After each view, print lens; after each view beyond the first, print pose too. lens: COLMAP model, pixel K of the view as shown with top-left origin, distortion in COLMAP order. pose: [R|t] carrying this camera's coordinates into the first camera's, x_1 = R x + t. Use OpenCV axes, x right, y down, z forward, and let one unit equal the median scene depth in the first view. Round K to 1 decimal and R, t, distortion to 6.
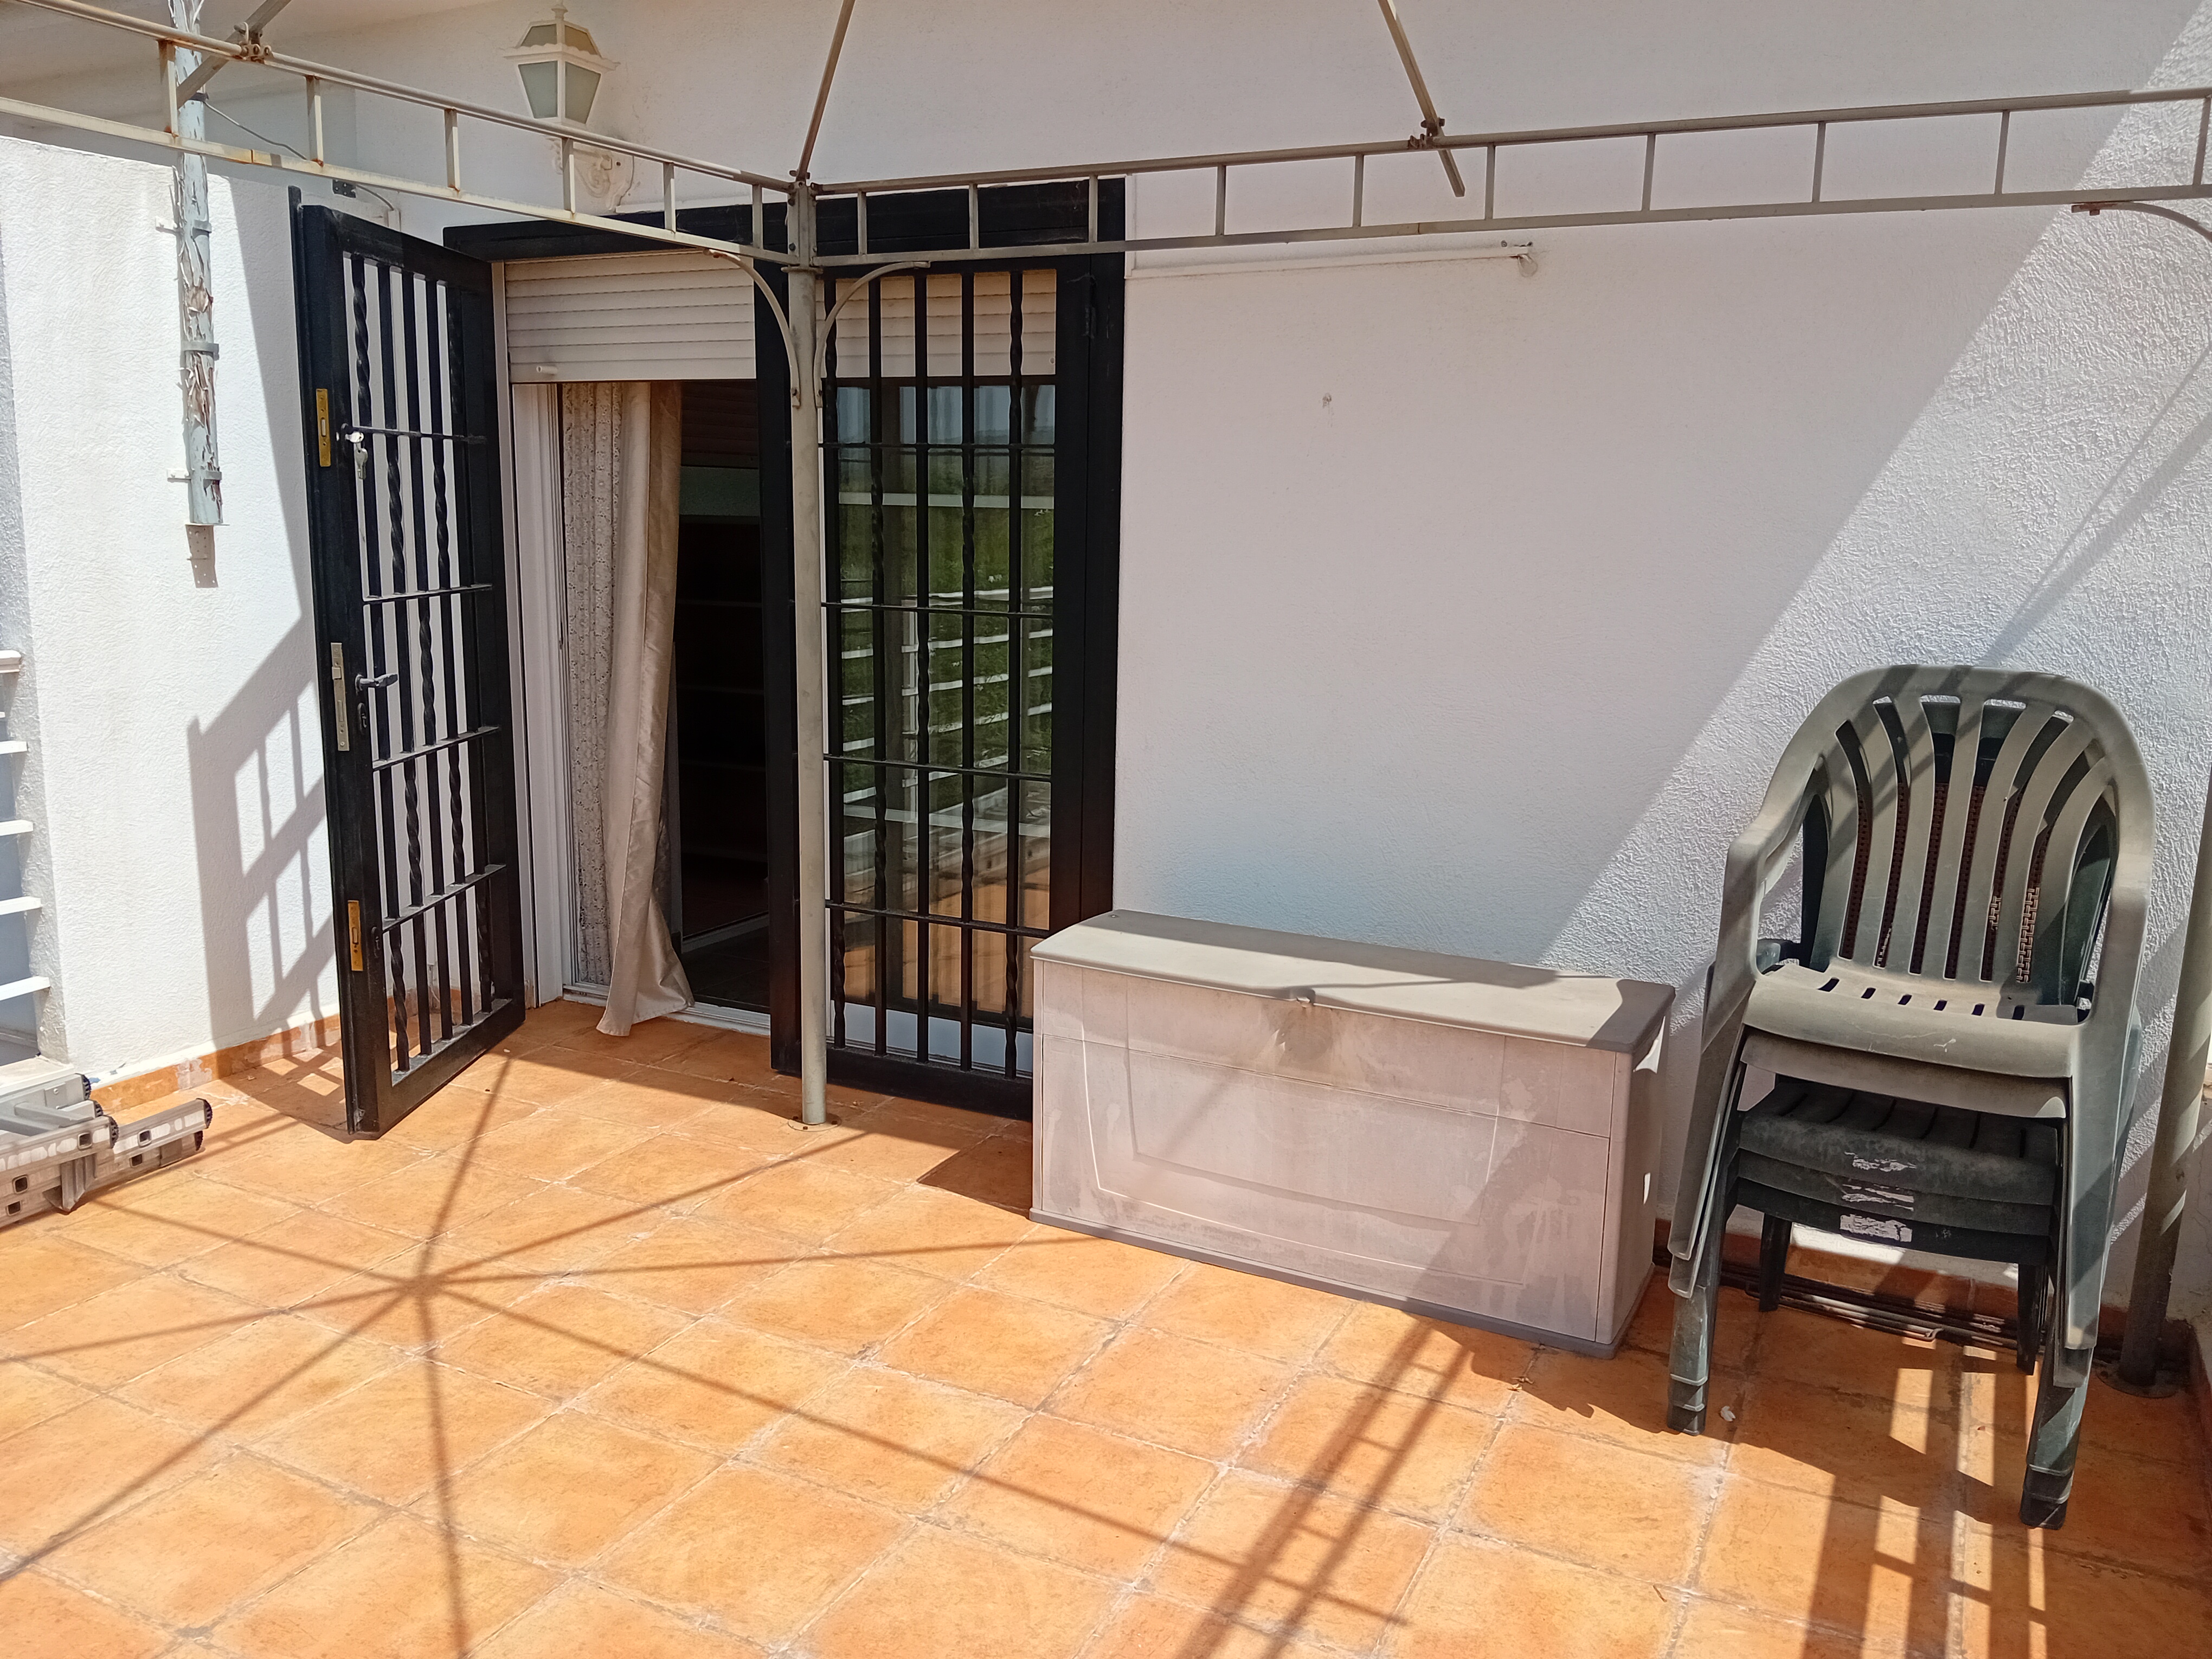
lens RADIAL K [[1738.7, 0, 1104.7], [0, 1738.7, 831.4], [0, 0, 1]] dist [0.009094, -0.024755]
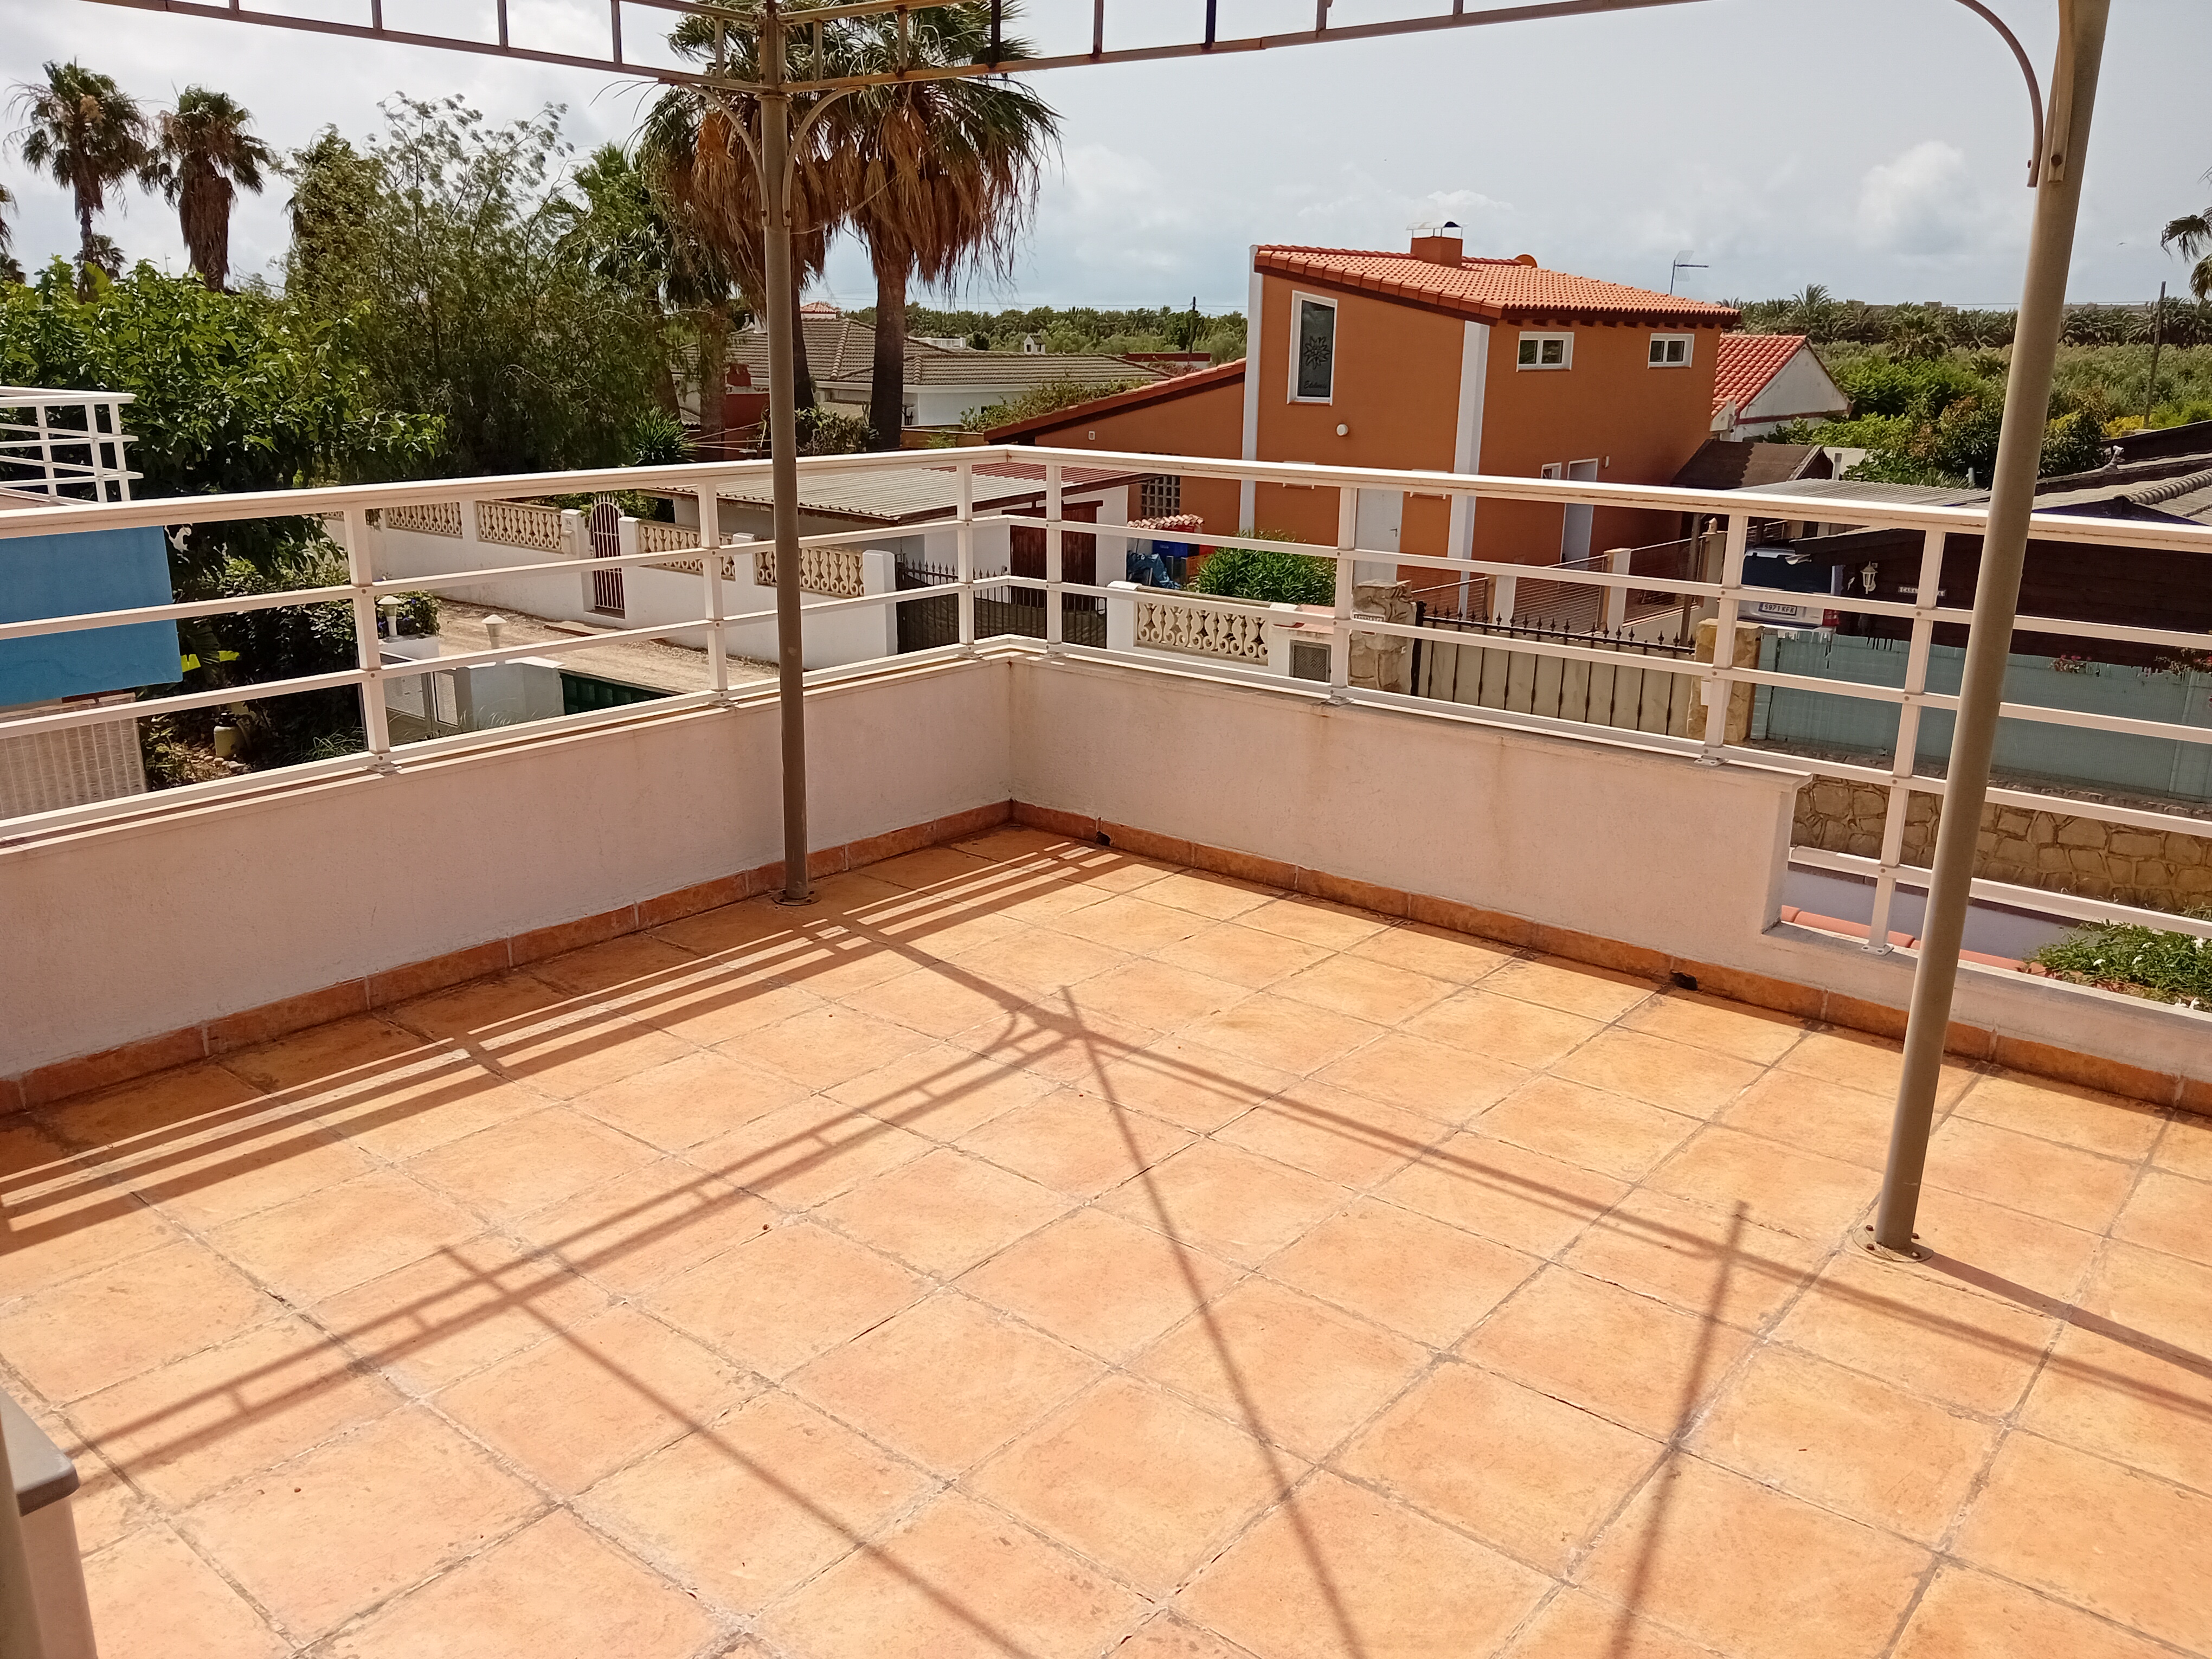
lens RADIAL K [[1738.7, 0, 1104.8], [0, 1738.7, 831.1], [0, 0, 1]] dist [0.009094, -0.024755]
pose [[-0.975058, -0.084669, 0.205164, -0.451664], [0.019001, 0.889139, 0.457243, -0.310275], [-0.221134, 0.449737, -0.865353, 1.646839]]
